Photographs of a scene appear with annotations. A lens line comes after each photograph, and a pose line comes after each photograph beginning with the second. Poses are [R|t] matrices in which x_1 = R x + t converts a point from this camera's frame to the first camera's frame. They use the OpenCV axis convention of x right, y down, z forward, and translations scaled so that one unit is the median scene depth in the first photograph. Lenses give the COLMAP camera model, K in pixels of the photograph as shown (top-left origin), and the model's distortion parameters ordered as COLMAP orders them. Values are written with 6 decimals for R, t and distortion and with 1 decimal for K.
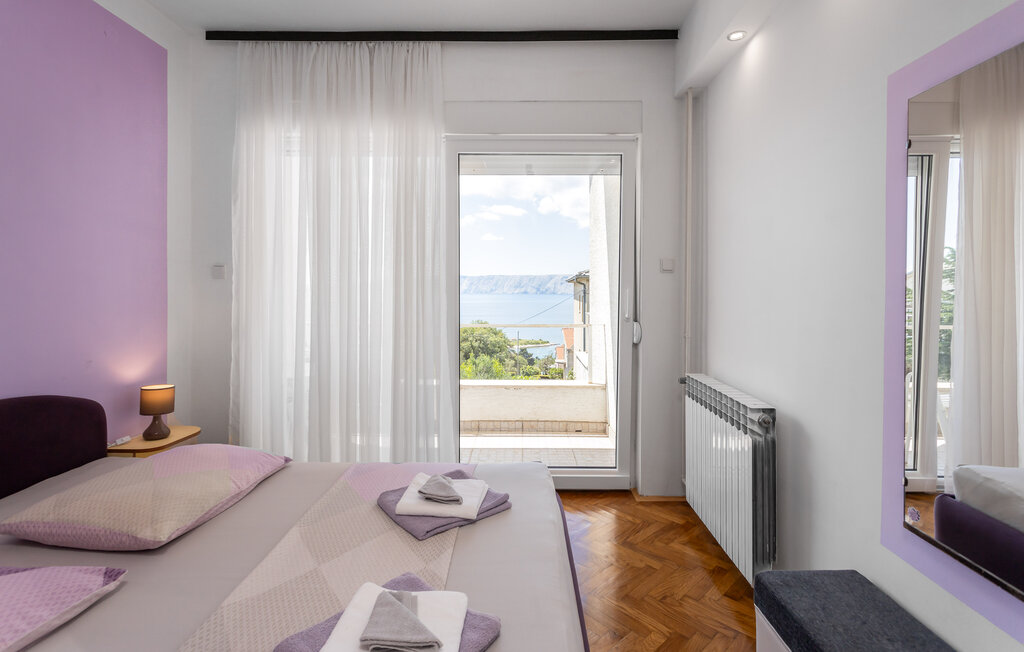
lens RADIAL K [[489.8, 0, 513.8], [0, 489.8, 295.3], [0, 0, 1]] dist [-0.001686, -0.000210]
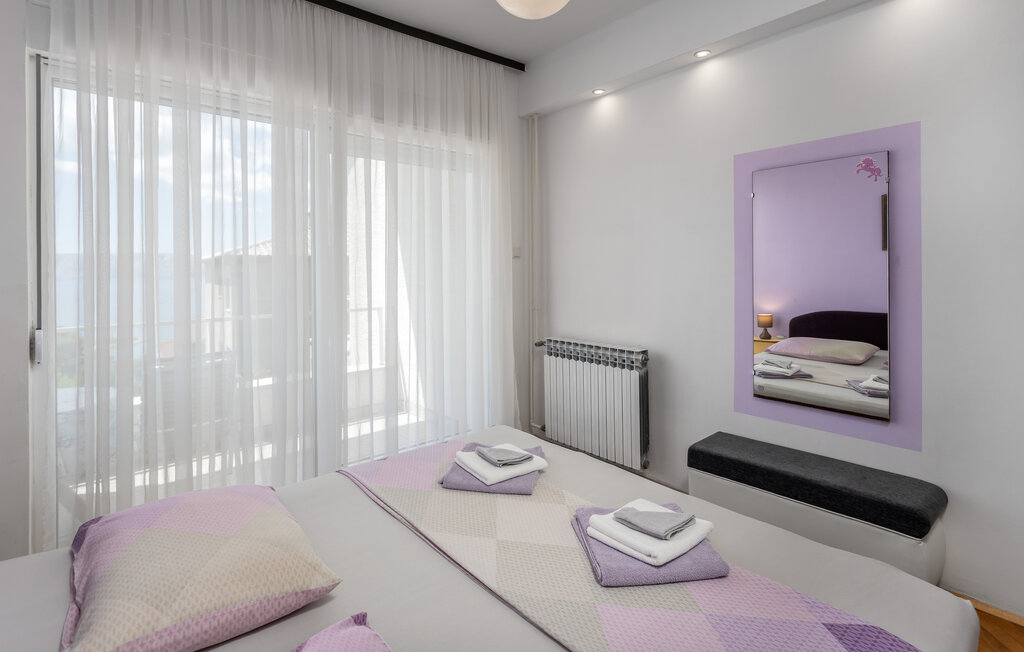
lens RADIAL K [[513.6, 0, 513.9], [0, 513.6, 262.7], [0, 0, 1]] dist [0.000456, 0.000249]
pose [[0.749207, -0.013617, 0.662196, -0.832502], [0.029790, 0.999470, -0.013152, -0.029807], [-0.661665, 0.029581, 0.749216, 0.077210]]
